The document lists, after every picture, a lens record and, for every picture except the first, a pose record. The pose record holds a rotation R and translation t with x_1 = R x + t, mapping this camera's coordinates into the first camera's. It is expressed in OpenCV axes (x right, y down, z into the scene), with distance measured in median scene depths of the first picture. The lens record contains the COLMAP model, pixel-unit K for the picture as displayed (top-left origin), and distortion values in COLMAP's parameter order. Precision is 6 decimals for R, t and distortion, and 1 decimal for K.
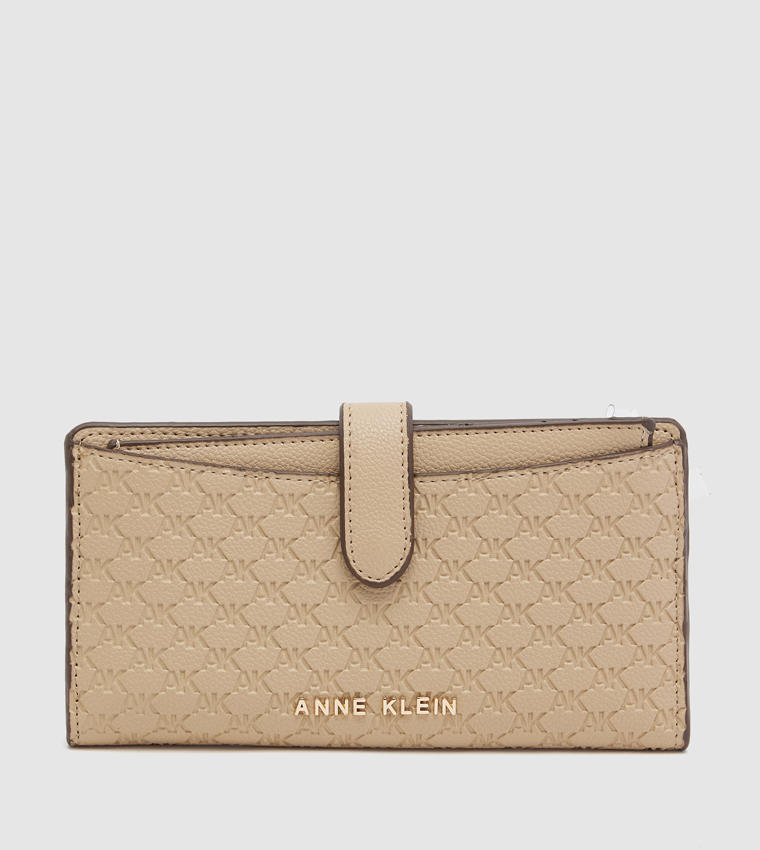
lens RADIAL K [[2494.1, 0, 383.2], [0, 2494.1, 423.3], [0, 0, 1]] dist [-0.117364, 0.000000]
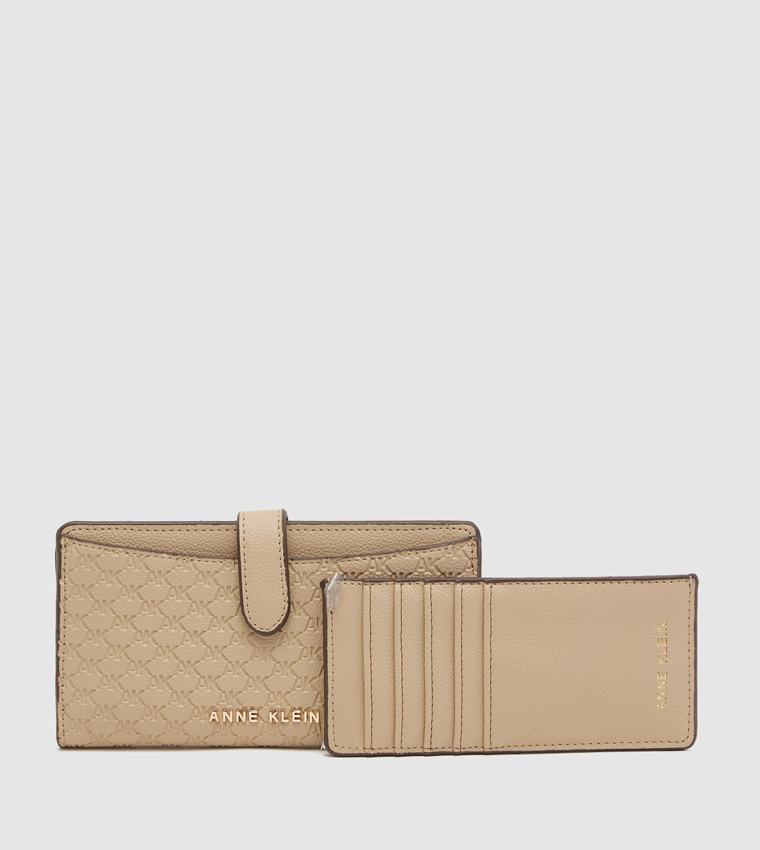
lens RADIAL K [[2355.0, 0, 379.7], [0, 2355.0, 423.8], [0, 0, 1]] dist [-0.207354, 0.000000]
pose [[0.999386, 0.006796, 0.034386, 0.016334], [-0.005303, 0.999046, -0.043340, 0.000649], [-0.034647, 0.043131, 0.998468, -0.398181]]
